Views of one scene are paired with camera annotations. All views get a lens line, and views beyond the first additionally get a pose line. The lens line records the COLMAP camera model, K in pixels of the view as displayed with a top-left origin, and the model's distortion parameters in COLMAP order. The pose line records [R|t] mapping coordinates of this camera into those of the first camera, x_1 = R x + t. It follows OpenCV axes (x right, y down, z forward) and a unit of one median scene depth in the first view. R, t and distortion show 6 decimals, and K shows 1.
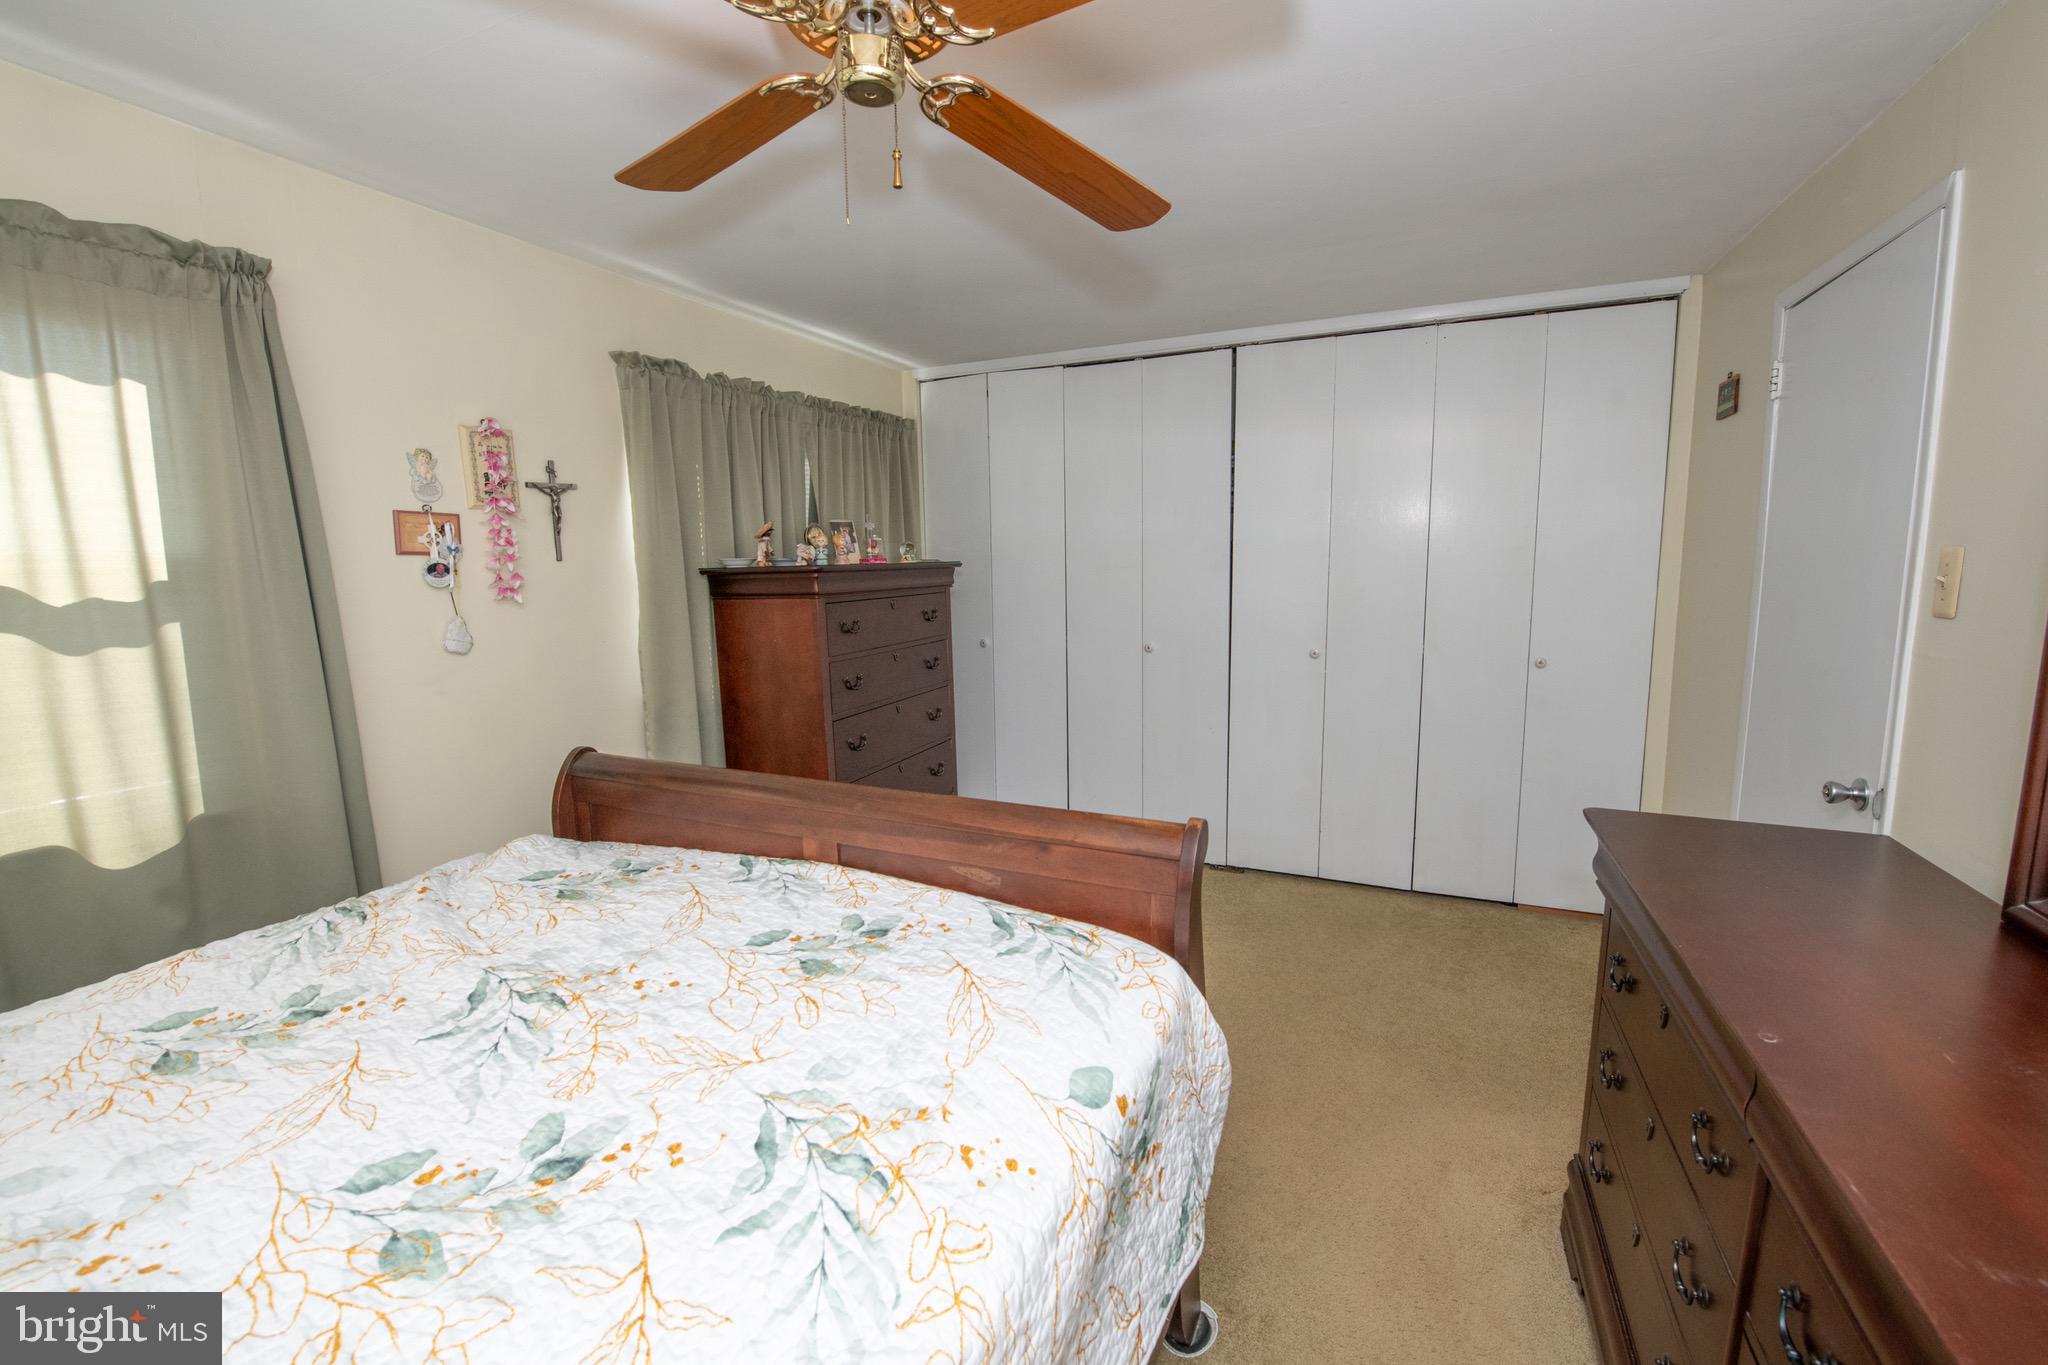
lens RADIAL K [[846.4, 0, 1006.2], [0, 846.4, 676.8], [0, 0, 1]] dist [-0.021418, -0.000226]
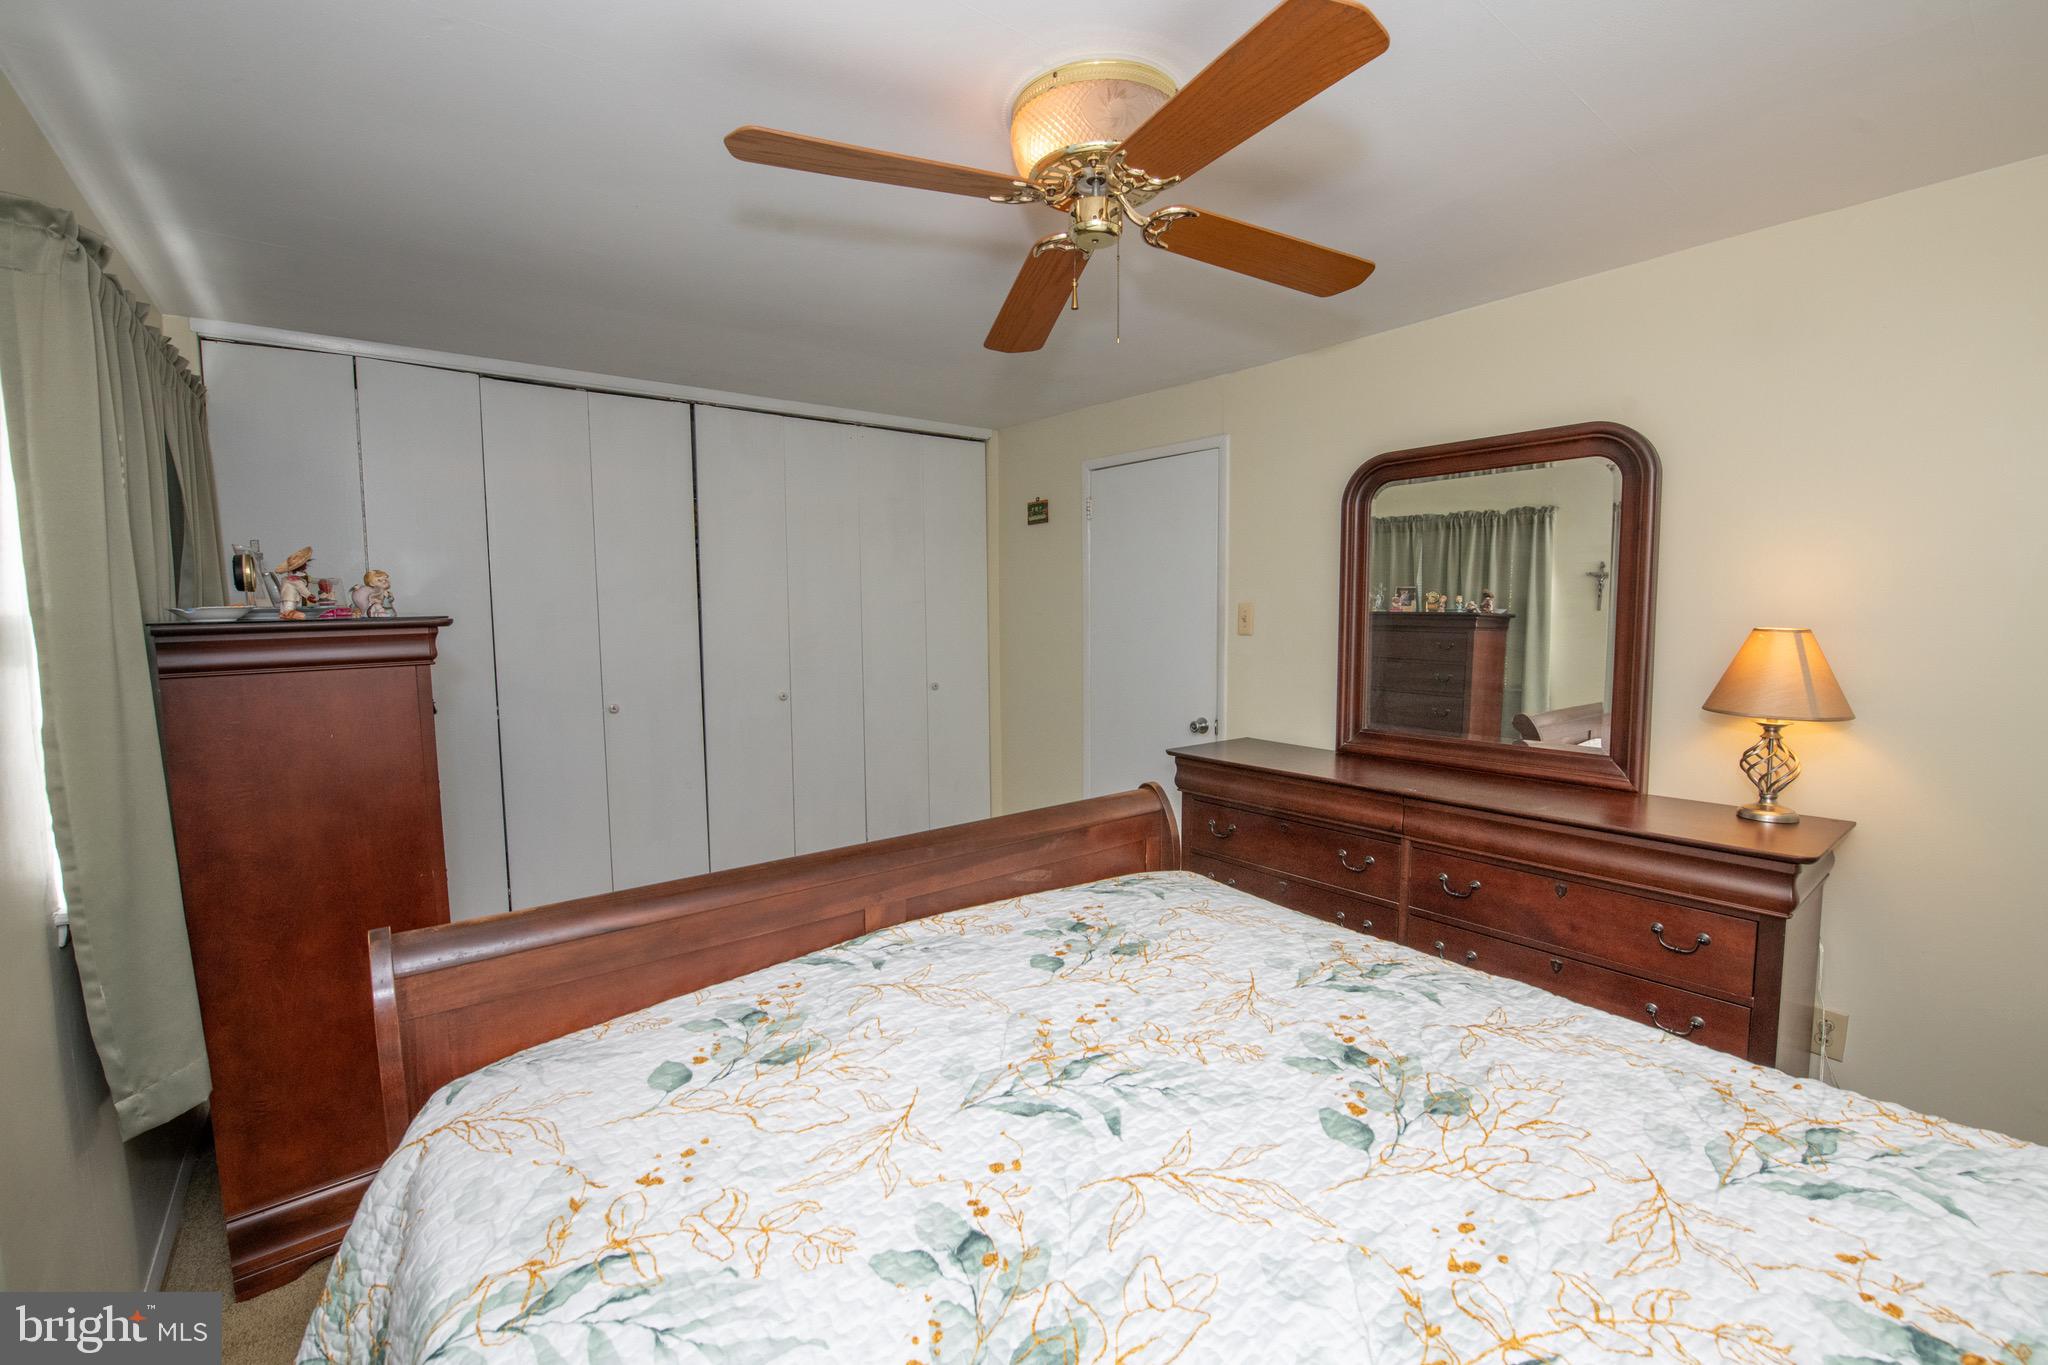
lens RADIAL K [[848.0, 0, 1055.0], [0, 848.0, 682.4], [0, 0, 1]] dist [-0.016720, -0.002348]
pose [[0.436372, -0.072043, 0.896877, -1.069300], [0.122186, 0.992300, 0.020258, -0.053049], [-0.891431, 0.100746, 0.441815, 0.431608]]
